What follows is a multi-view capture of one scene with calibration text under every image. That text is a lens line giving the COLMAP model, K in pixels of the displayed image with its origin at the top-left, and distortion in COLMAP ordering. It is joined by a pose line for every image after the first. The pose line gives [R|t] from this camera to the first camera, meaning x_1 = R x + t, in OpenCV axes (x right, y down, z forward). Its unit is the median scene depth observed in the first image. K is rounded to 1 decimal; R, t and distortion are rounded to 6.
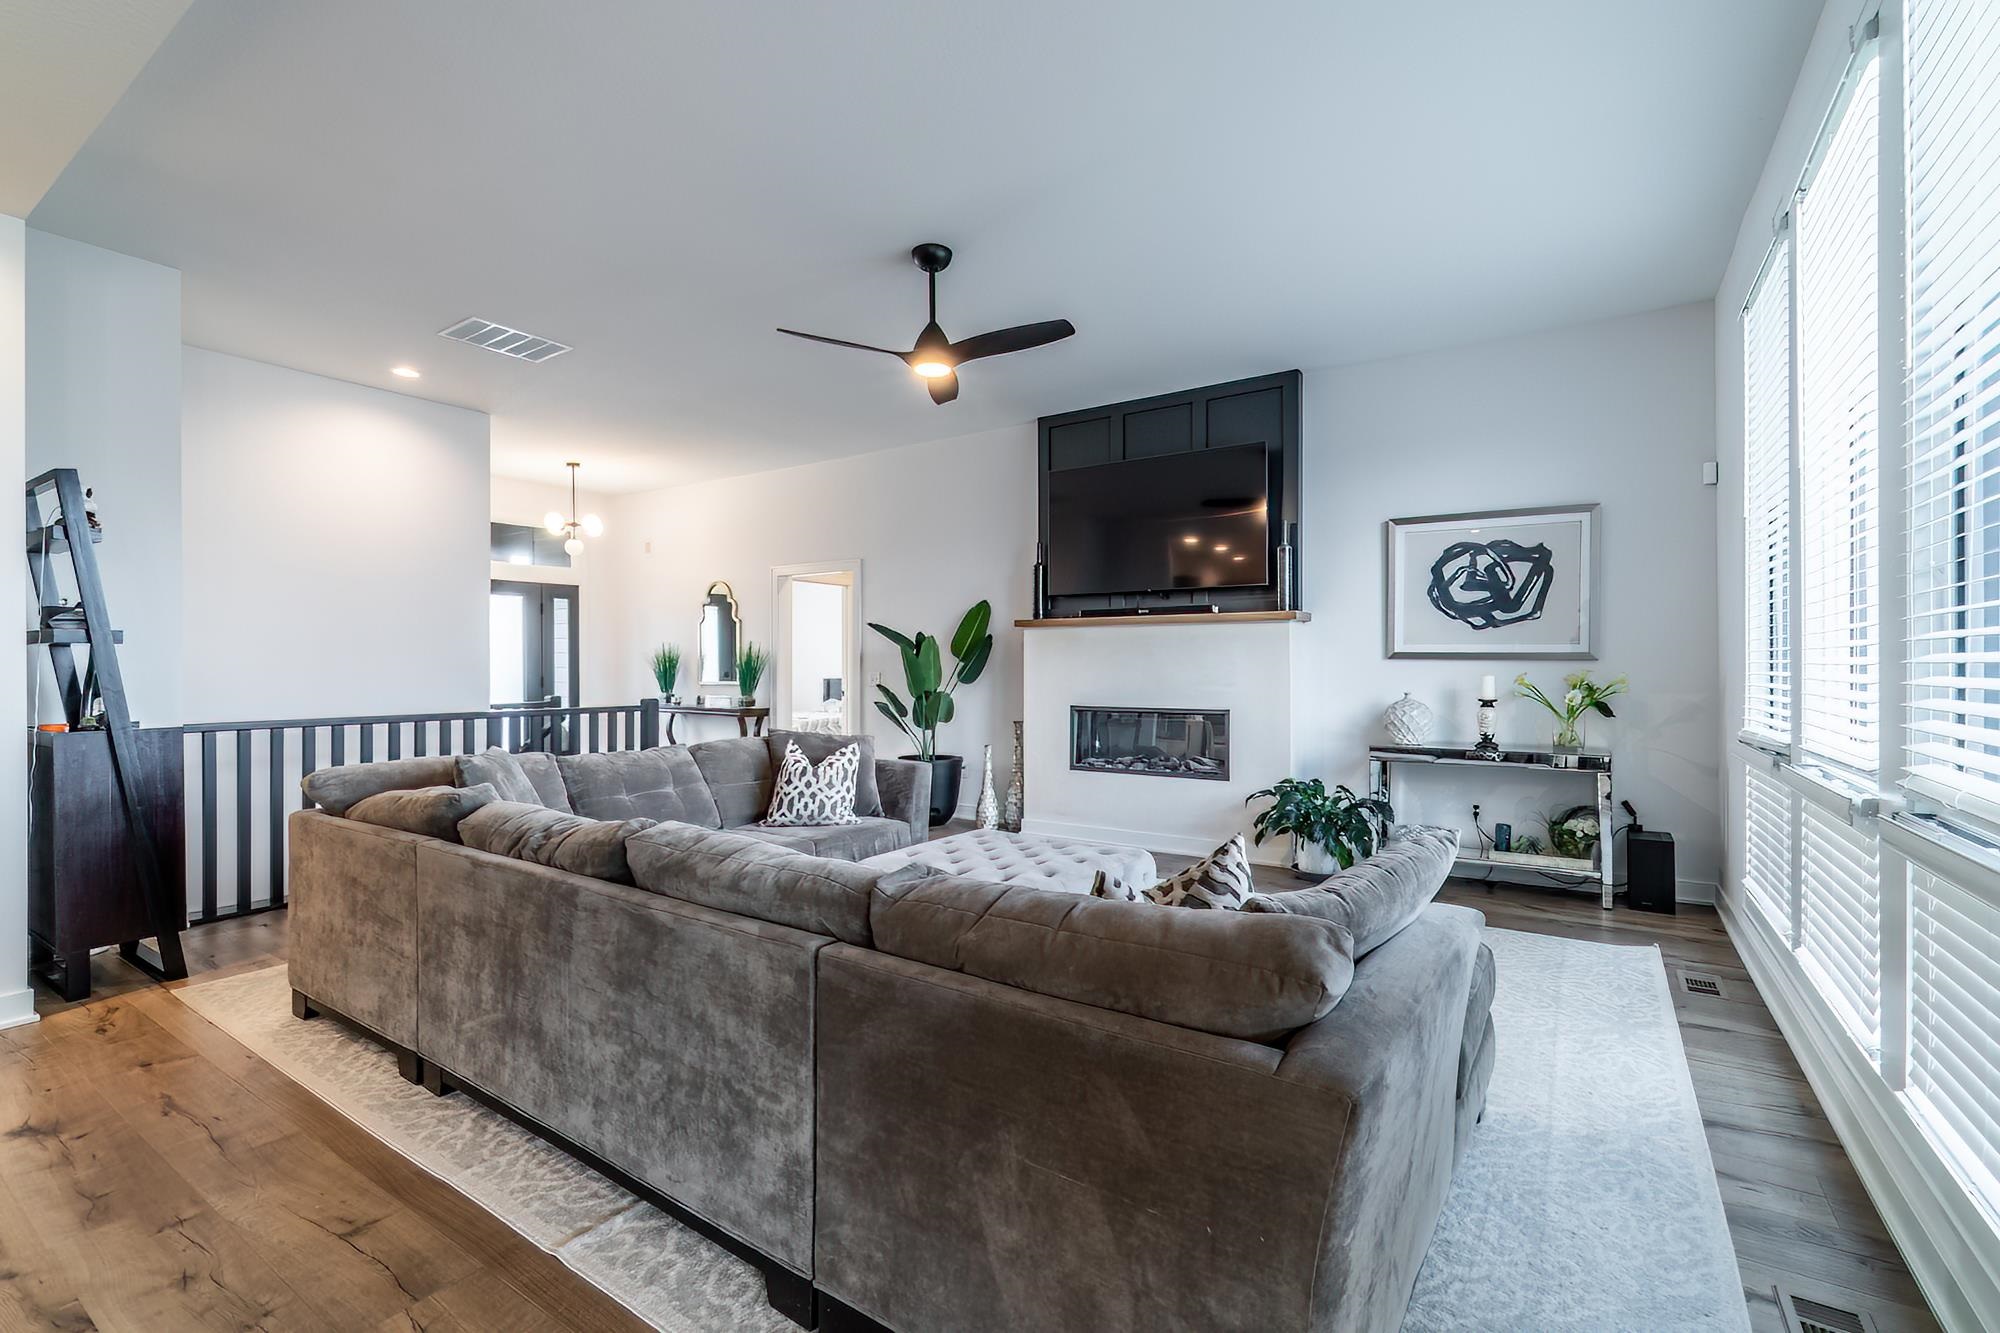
lens RADIAL K [[878.6, 0, 973.2], [0, 878.6, 660.5], [0, 0, 1]] dist [-0.009438, 0.003058]
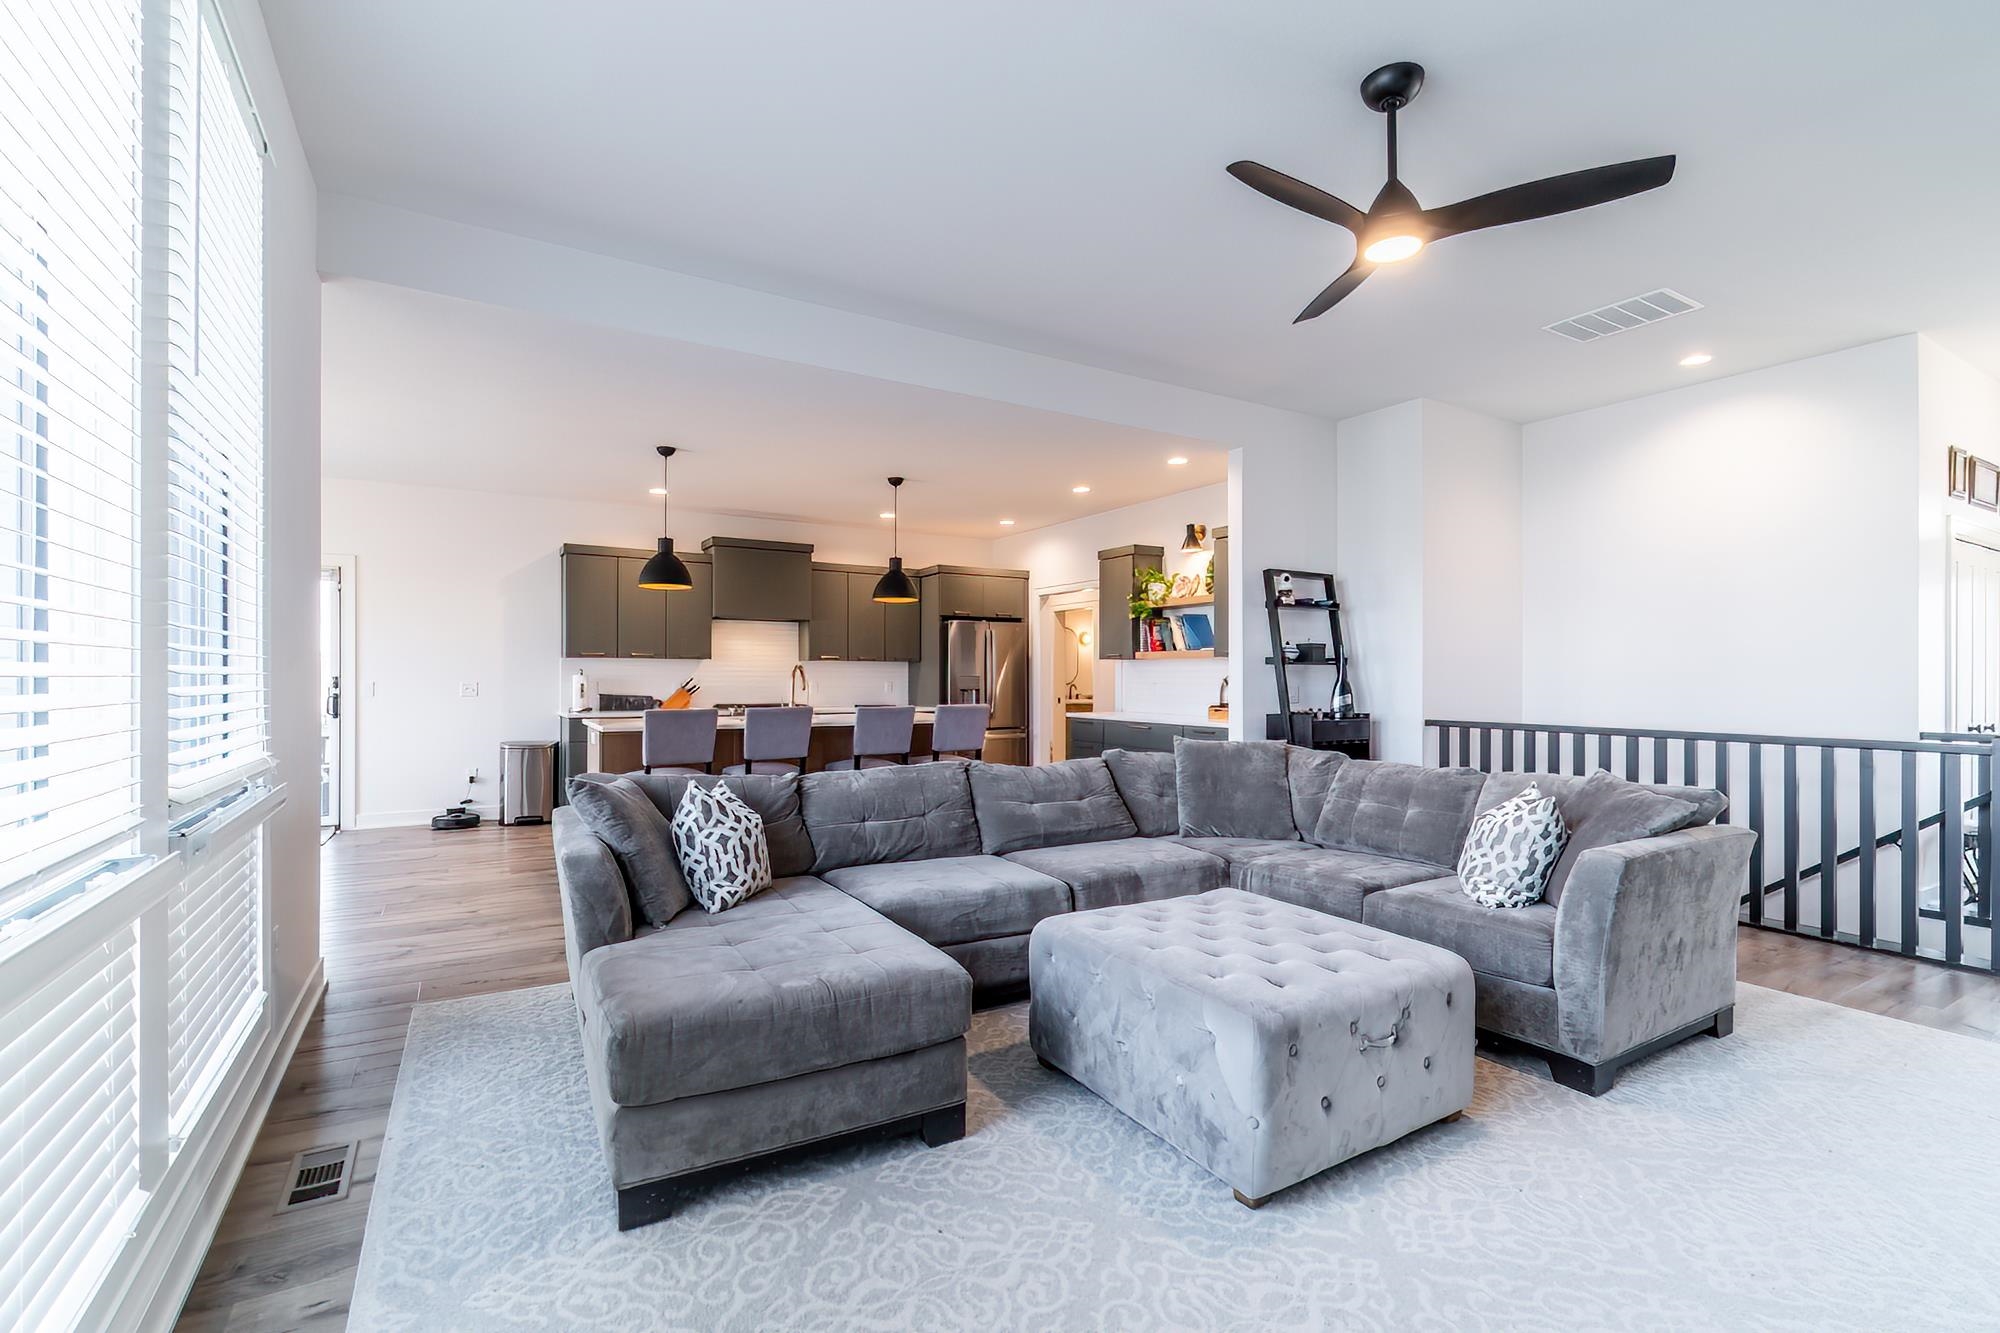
lens RADIAL K [[878.6, 0, 988.3], [0, 878.6, 677.4], [0, 0, 1]] dist [-0.009438, 0.003058]
pose [[-0.412563, 0.000484, -0.910929, 0.653452], [0.002508, 0.999997, -0.000604, 0.004225], [0.910926, -0.002533, -0.412563, 0.911492]]
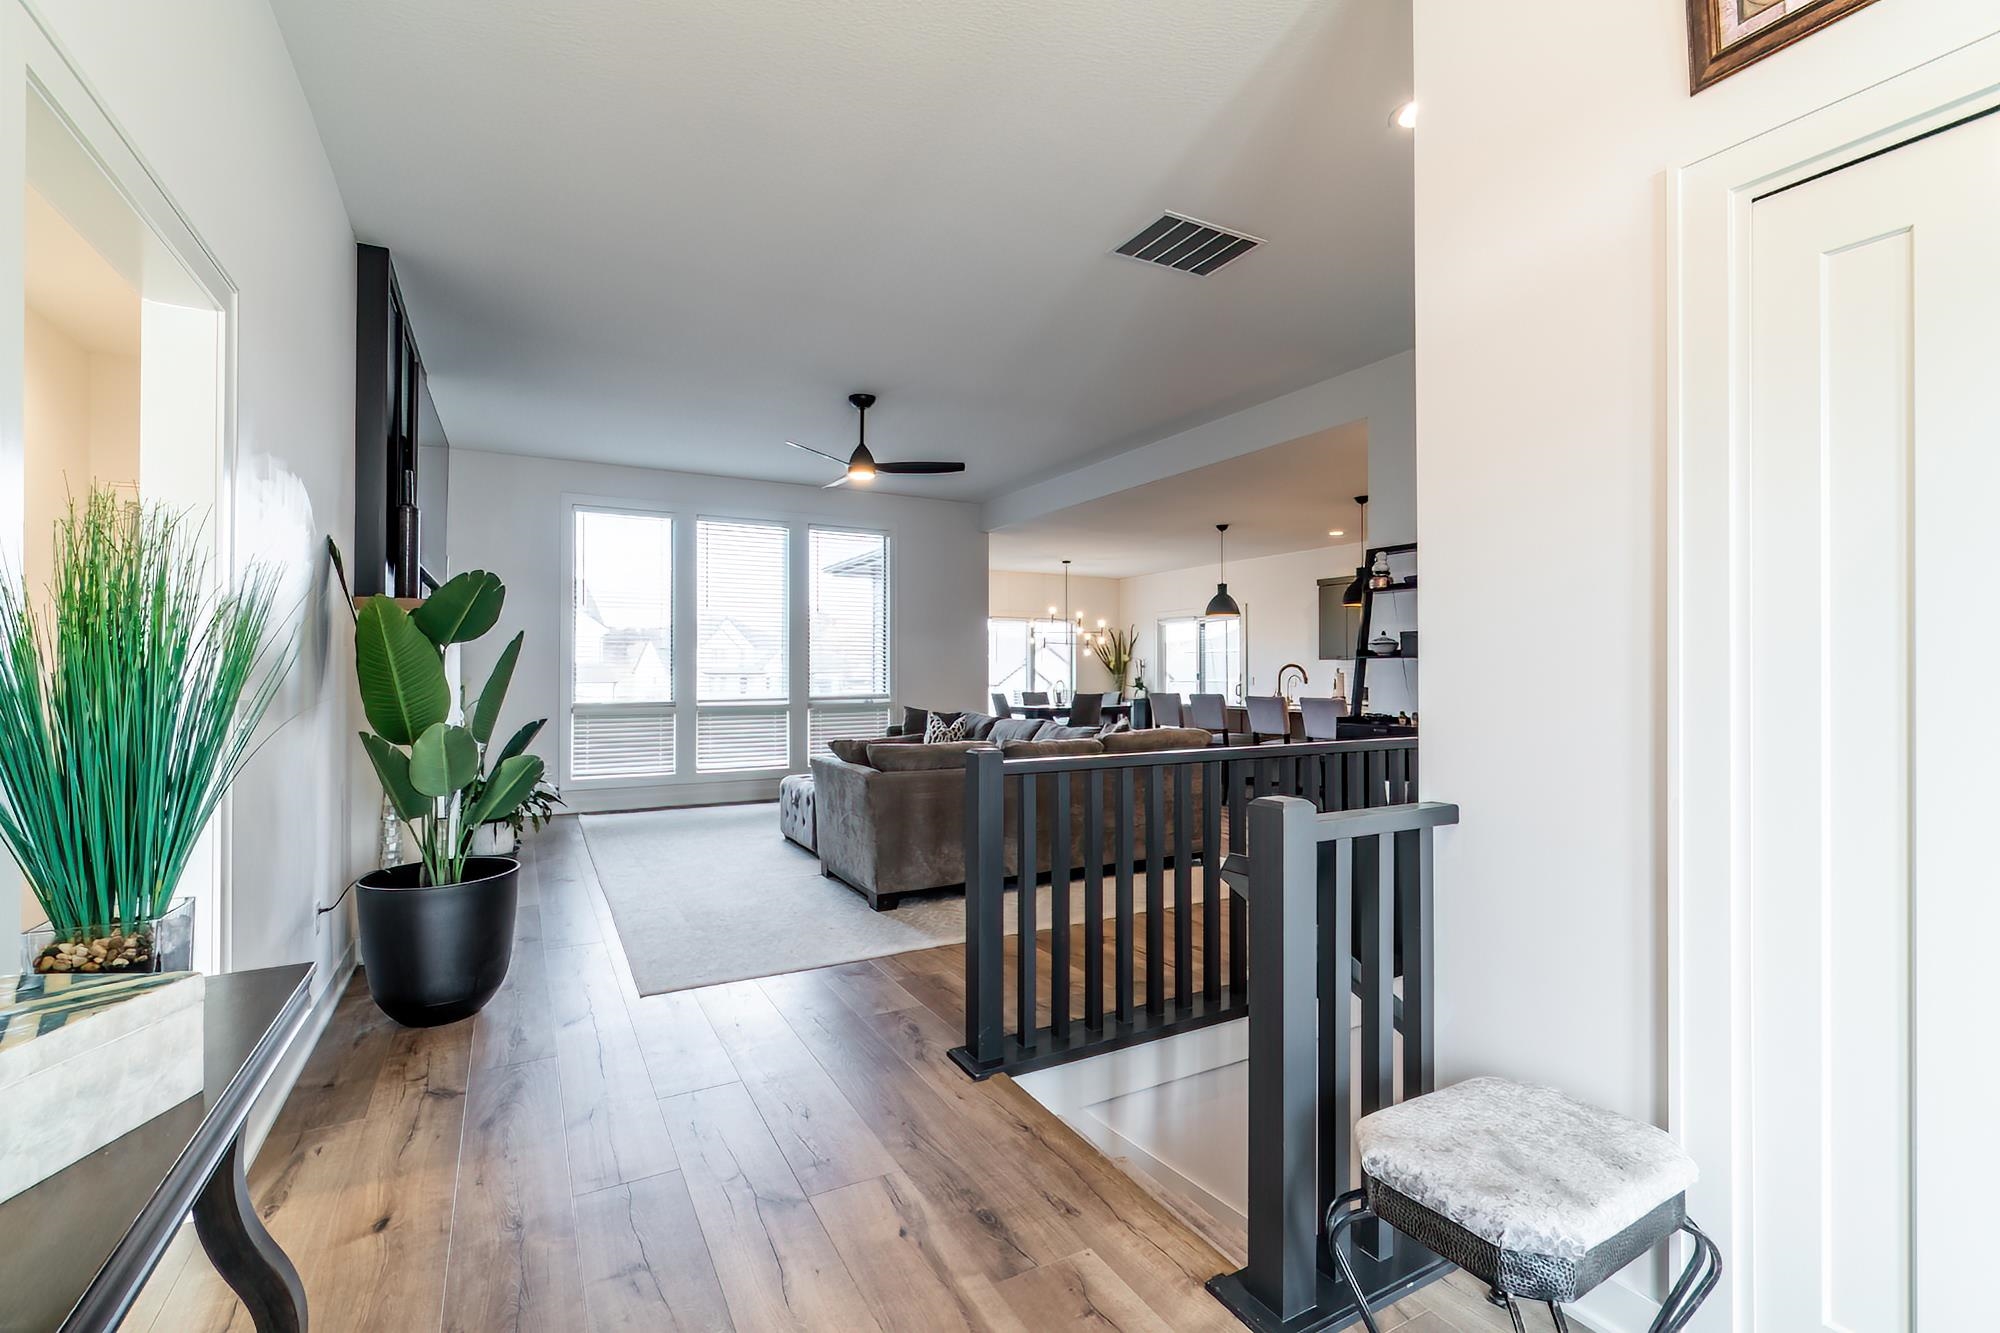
lens RADIAL K [[878.6, 0, 953.7], [0, 878.6, 678.2], [0, 0, 1]] dist [-0.009438, 0.003058]
pose [[-0.878235, -0.002298, 0.478224, -0.820215], [-0.001437, 0.999997, 0.002166, 0.008687], [-0.478227, 0.001215, -0.878235, 2.049519]]
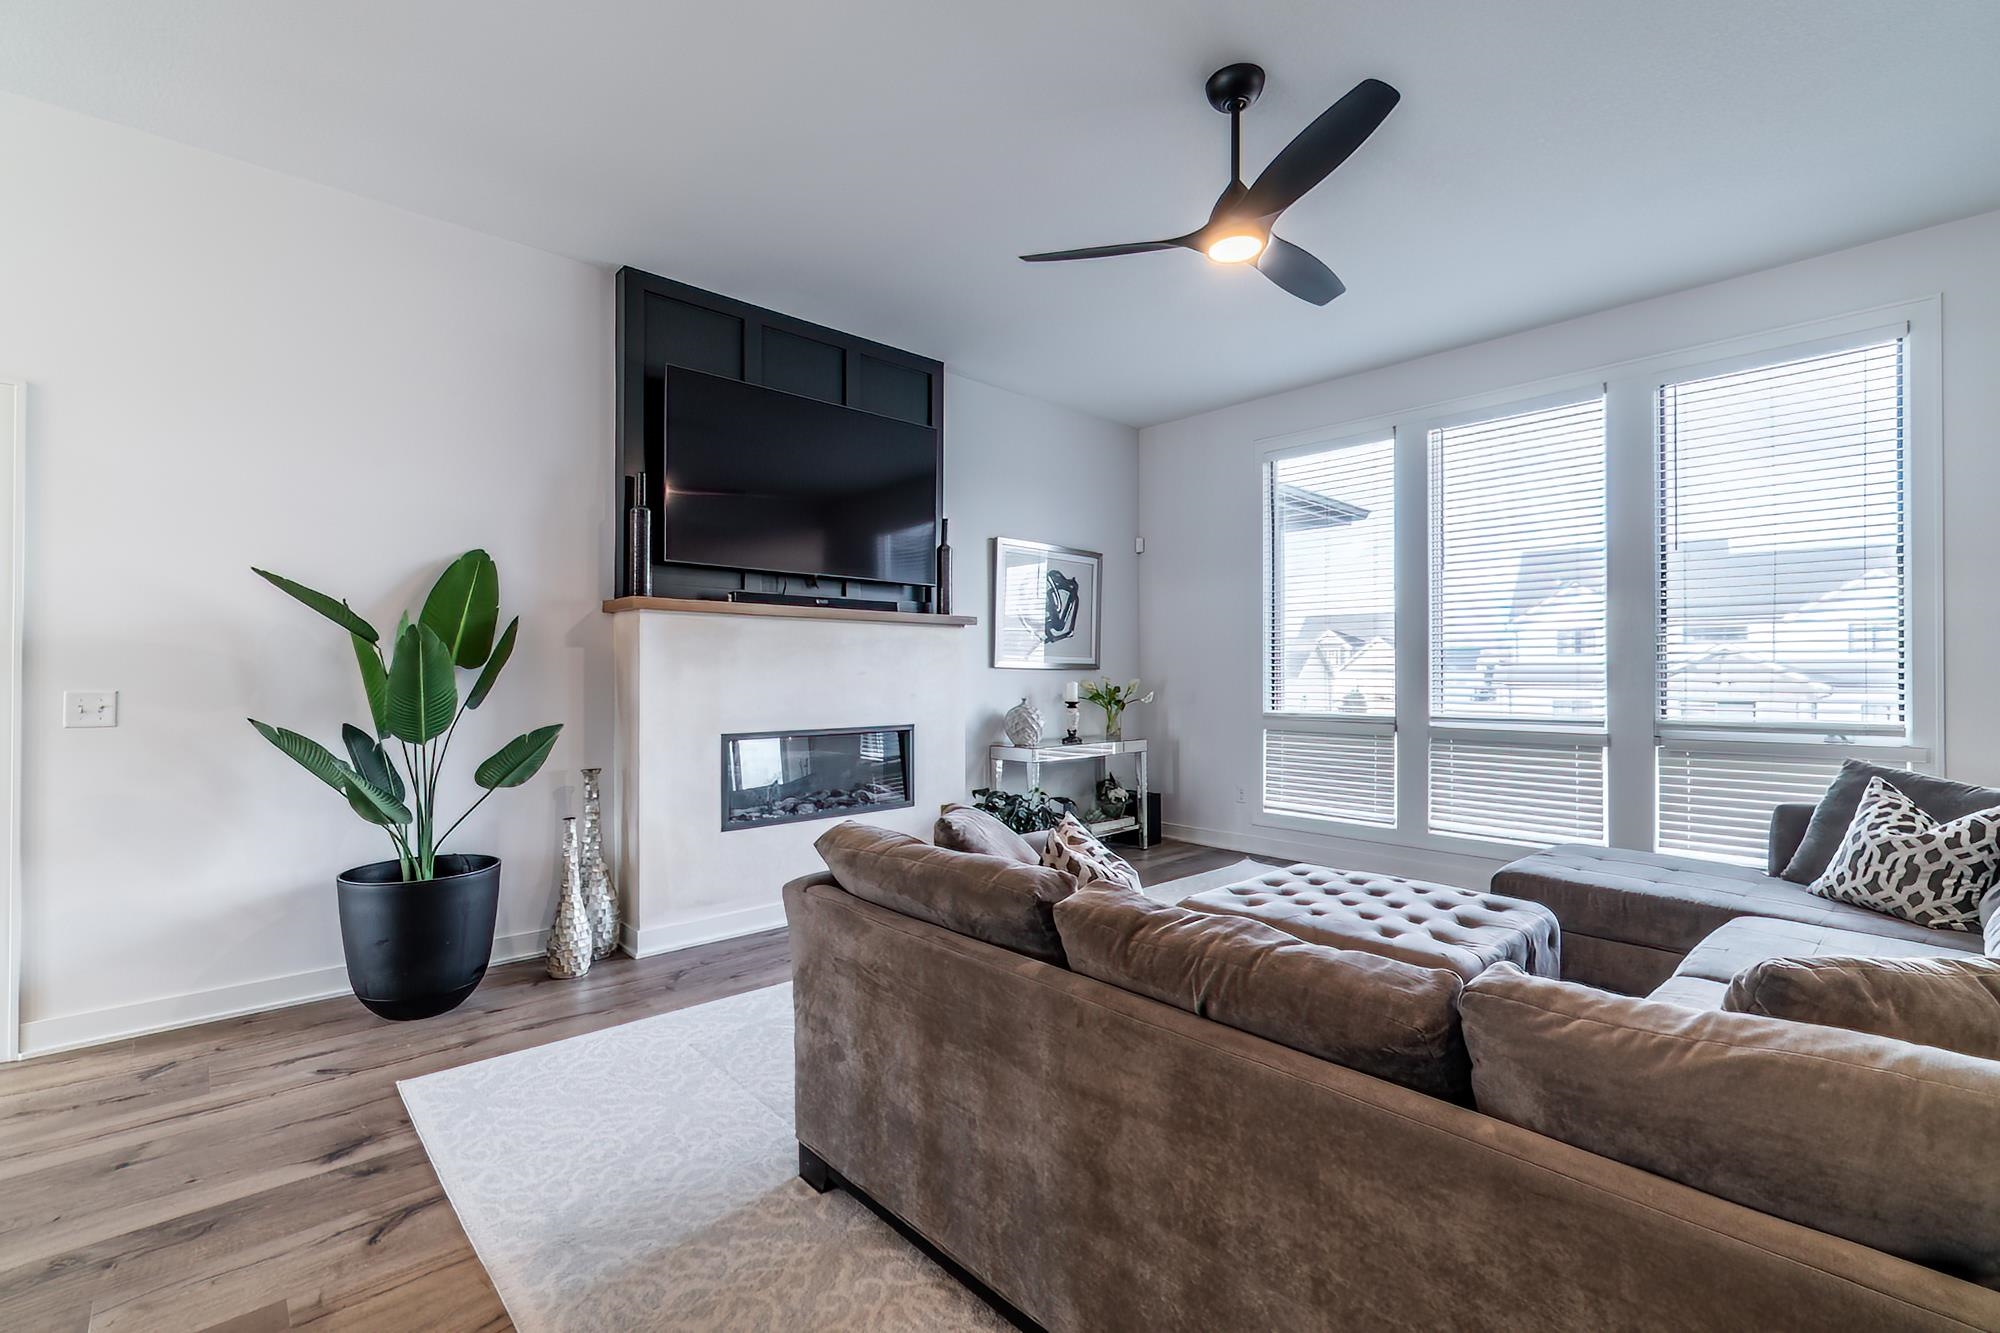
lens RADIAL K [[878.6, 0, 991.1], [0, 878.6, 672.5], [0, 0, 1]] dist [-0.009438, 0.003058]
pose [[0.224541, 0.001327, 0.974464, -0.702585], [-0.006134, 0.999981, 0.000051, 0.005082], [-0.974445, -0.005989, 0.224545, 0.944710]]
